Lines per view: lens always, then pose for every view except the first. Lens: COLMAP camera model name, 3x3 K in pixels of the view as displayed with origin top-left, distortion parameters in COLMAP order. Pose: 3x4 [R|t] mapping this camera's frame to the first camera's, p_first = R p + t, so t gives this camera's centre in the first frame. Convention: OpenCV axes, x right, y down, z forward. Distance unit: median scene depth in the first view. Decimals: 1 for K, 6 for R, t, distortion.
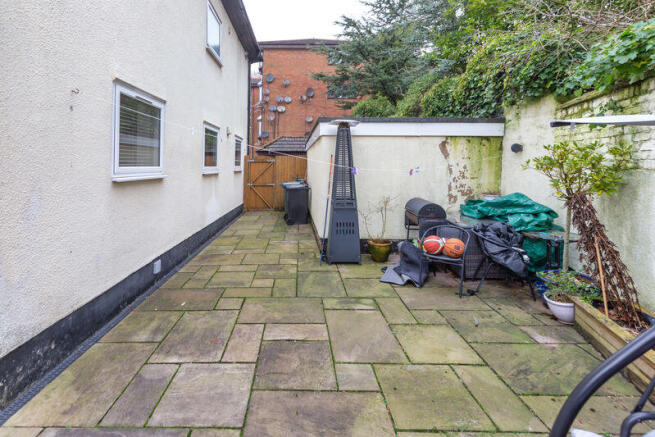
lens RADIAL K [[309.3, 0, 285.5], [0, 309.3, 180.2], [0, 0, 1]] dist [0.001558, -0.000391]
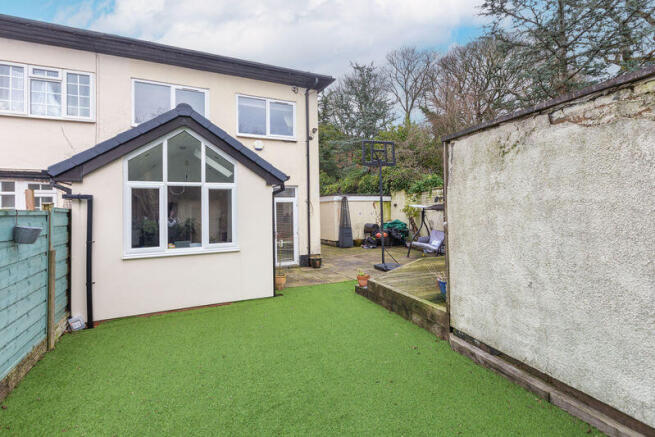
lens RADIAL K [[296.4, 0, 323.6], [0, 296.4, 212.1], [0, 0, 1]] dist [0.006954, -0.000503]
pose [[0.892471, -0.019555, 0.450680, -1.171673], [0.042175, 0.998301, -0.040202, 0.049945], [-0.449129, 0.054886, 0.891780, -1.252260]]
